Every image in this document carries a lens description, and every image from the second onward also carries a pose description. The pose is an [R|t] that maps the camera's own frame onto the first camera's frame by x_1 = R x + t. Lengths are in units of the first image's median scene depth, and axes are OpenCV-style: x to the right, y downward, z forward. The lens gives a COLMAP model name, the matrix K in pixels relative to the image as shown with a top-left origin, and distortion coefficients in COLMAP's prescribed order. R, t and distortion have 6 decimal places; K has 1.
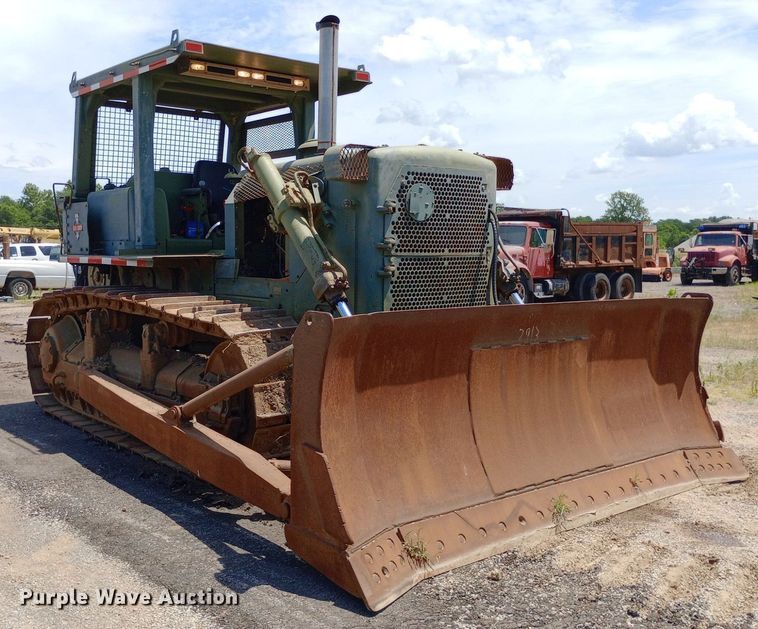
lens RADIAL K [[826.7, 0, 347.8], [0, 826.7, 305.3], [0, 0, 1]] dist [0.028066, 0.000000]
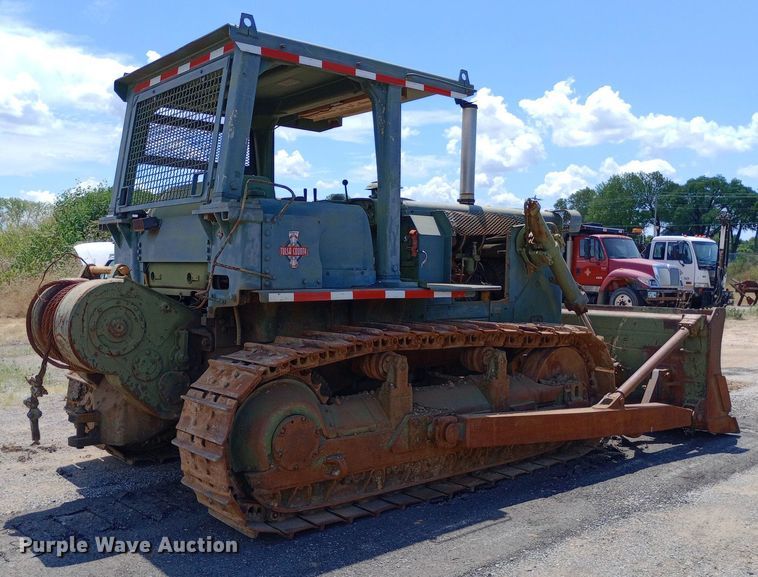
lens RADIAL K [[721.4, 0, 365.8], [0, 721.4, 281.4], [0, 0, 1]] dist [0.039923, 0.000000]
pose [[0.002457, -0.022513, 0.999744, -1.317374], [0.064587, 0.997663, 0.022307, -0.109459], [-0.997909, 0.064516, 0.003905, 1.326955]]
